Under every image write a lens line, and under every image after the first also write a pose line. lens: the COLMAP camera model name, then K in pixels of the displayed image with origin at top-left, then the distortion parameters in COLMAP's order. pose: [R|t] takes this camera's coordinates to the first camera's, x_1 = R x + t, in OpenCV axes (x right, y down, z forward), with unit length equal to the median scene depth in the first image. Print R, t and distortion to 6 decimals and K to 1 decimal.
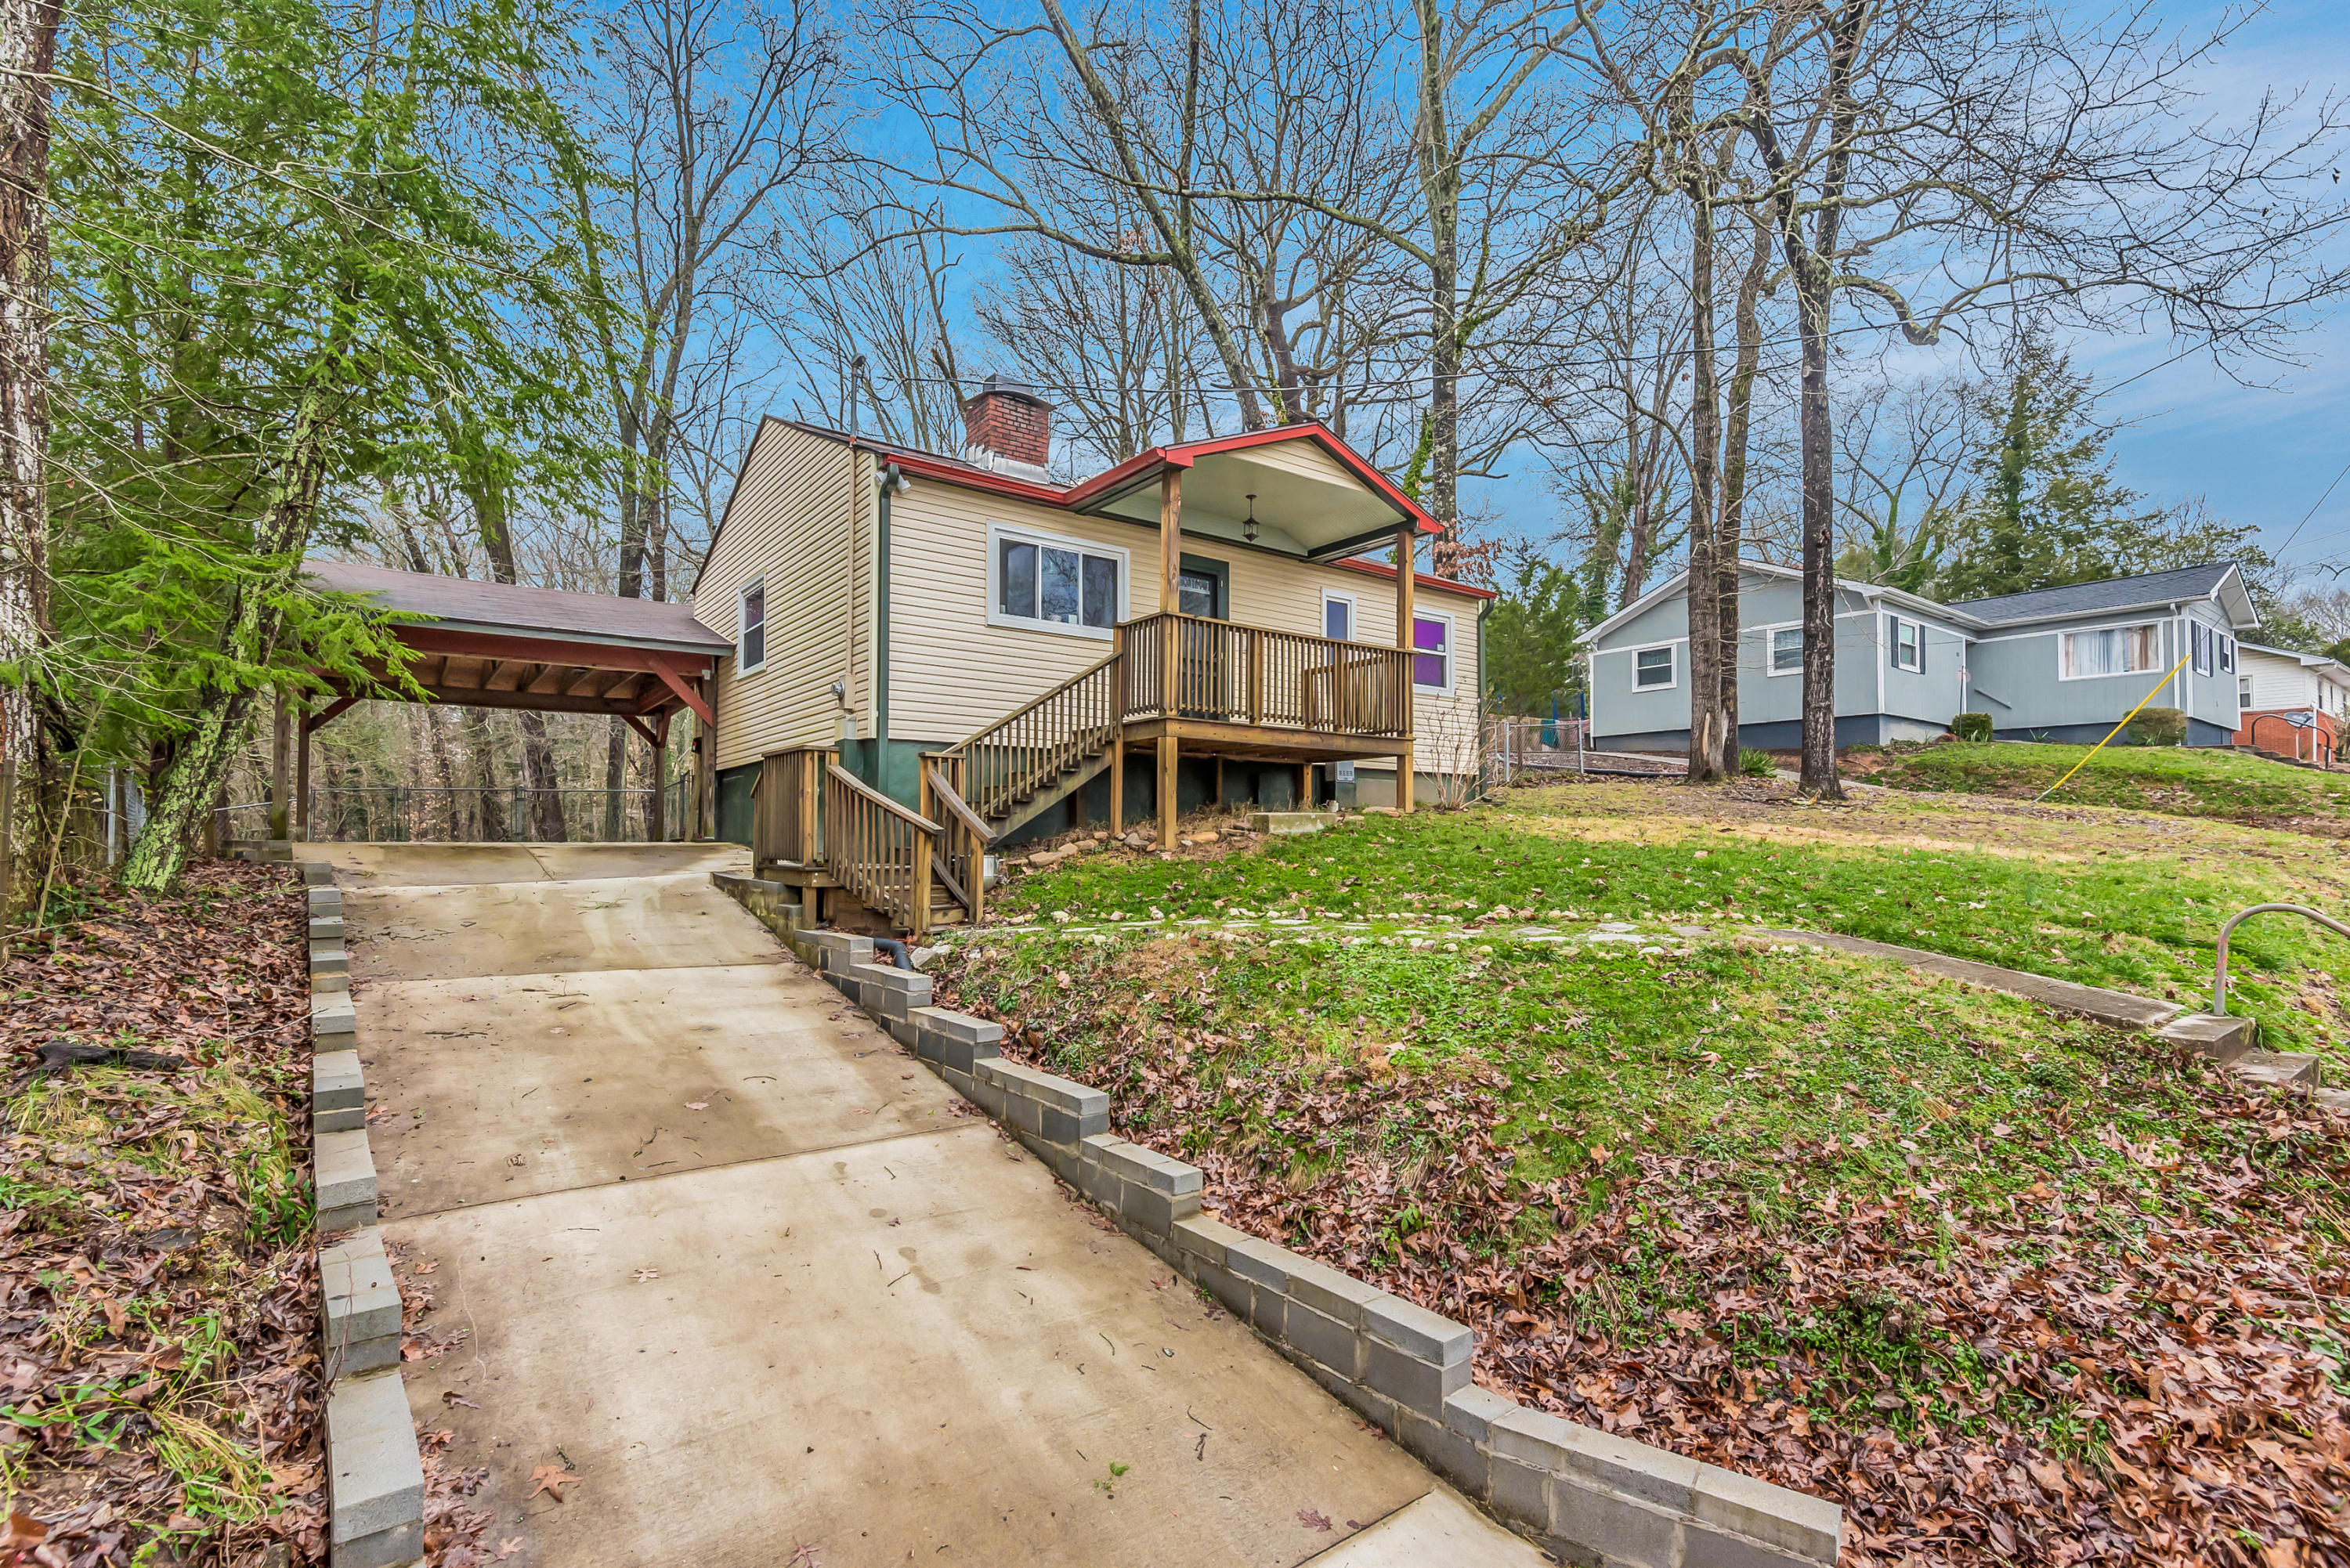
lens RADIAL K [[1085.2, 0, 1181.6], [0, 1085.2, 826.7], [0, 0, 1]] dist [-0.008072, -0.001341]
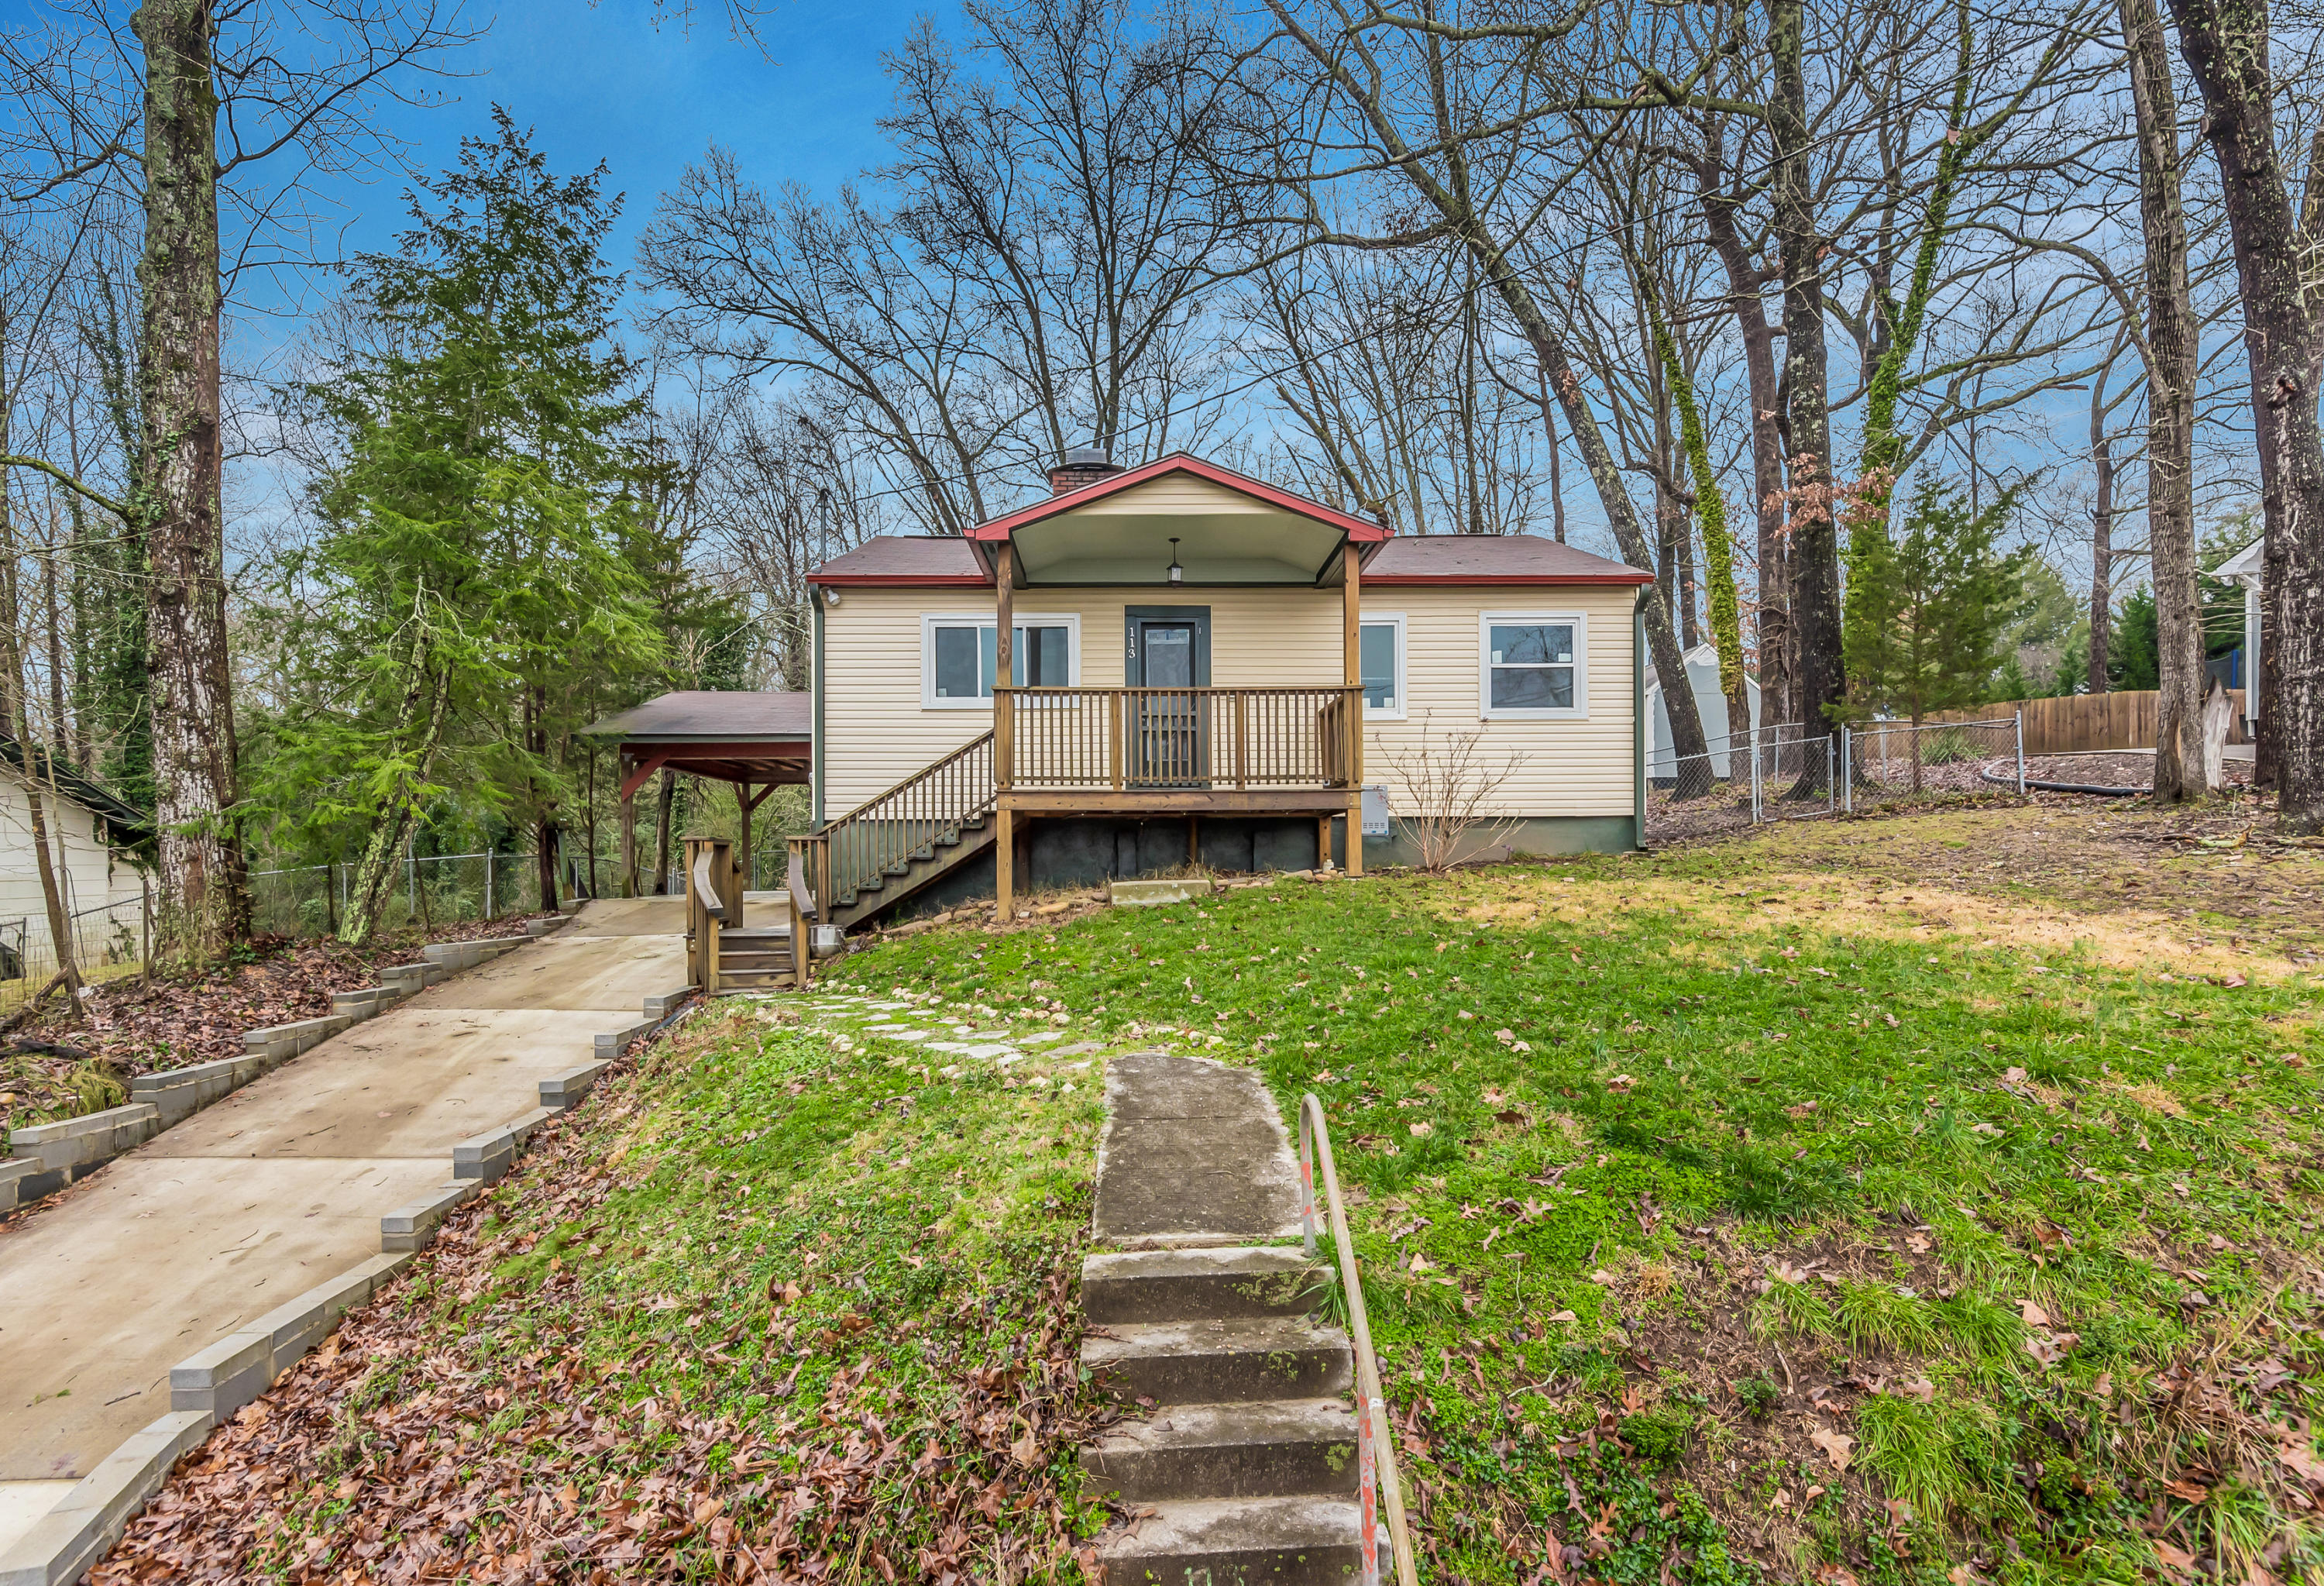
lens RADIAL K [[1159.0, 0, 1171.5], [0, 1159.0, 850.6], [0, 0, 1]] dist [-0.004647, -0.000944]
pose [[0.806934, -0.014257, -0.590469, 0.713174], [0.015777, 0.999872, -0.002580, -0.038486], [0.590430, -0.007234, 0.807056, 0.215960]]
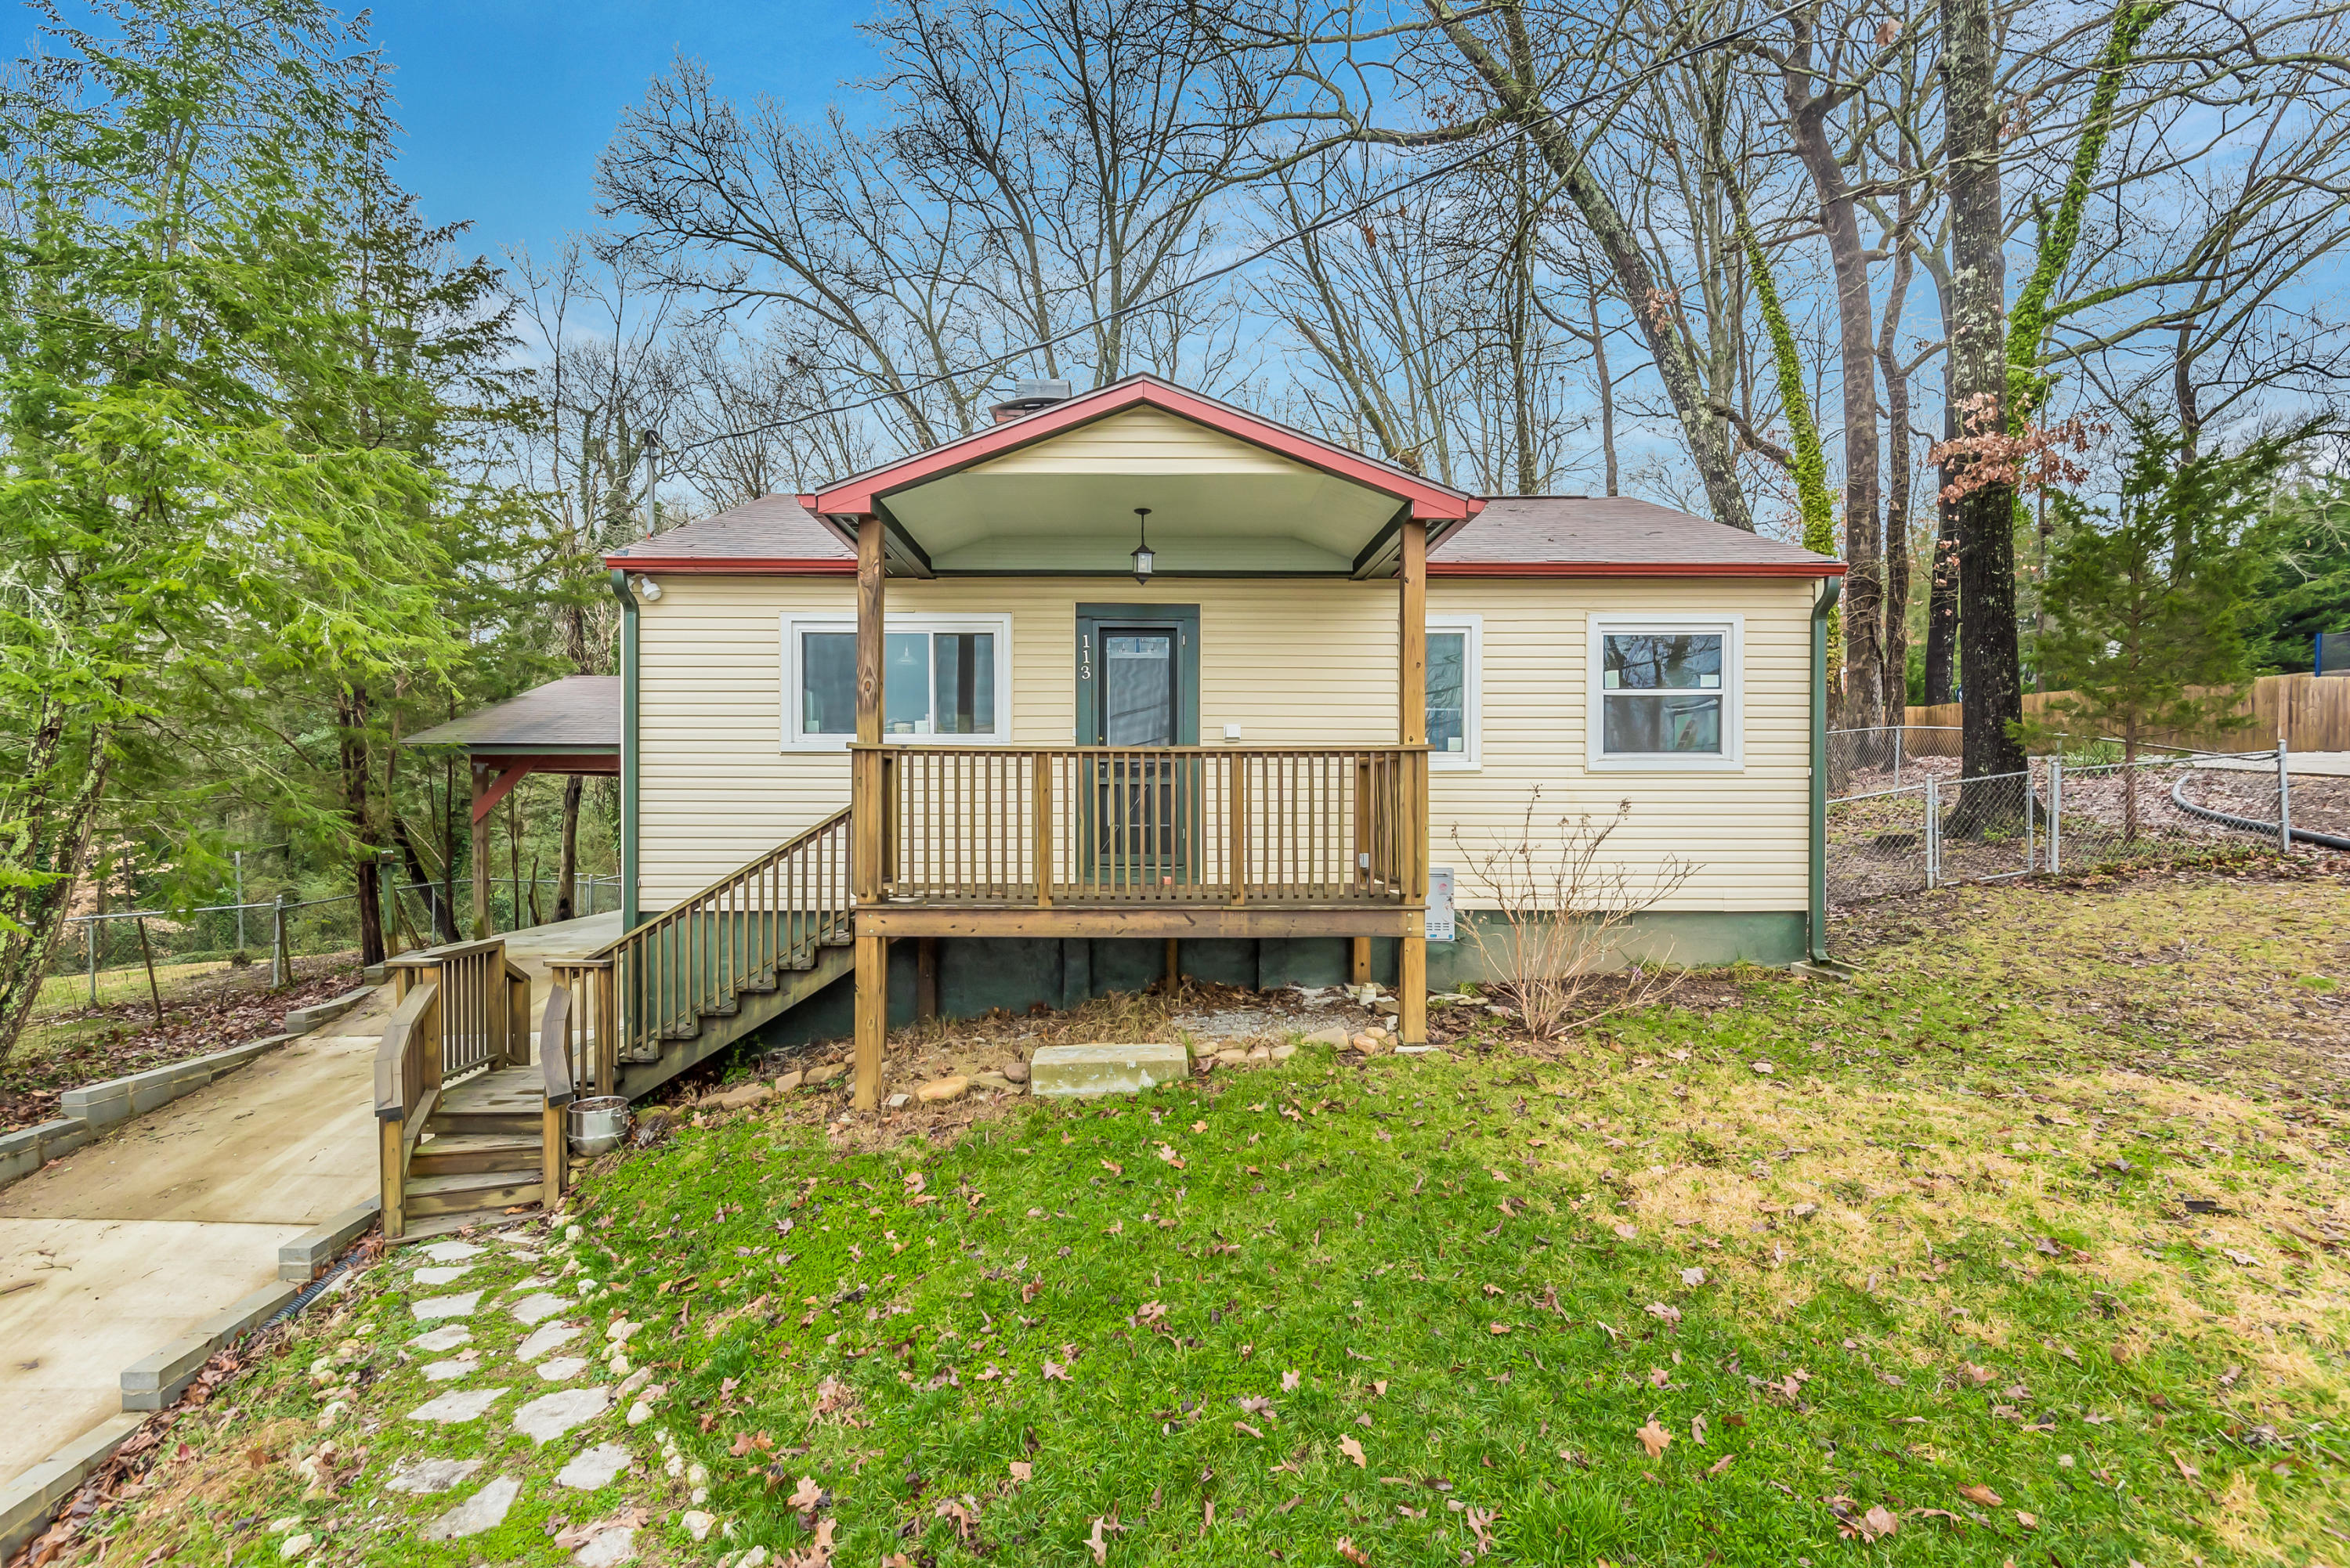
lens RADIAL K [[1085.2, 0, 1185.4], [0, 1085.2, 798.3], [0, 0, 1]] dist [-0.008072, -0.001341]
pose [[0.804244, 0.003730, -0.594288, 0.498177], [0.008744, 0.999798, 0.018107, -0.167218], [0.594235, -0.019759, 0.804049, 0.571477]]
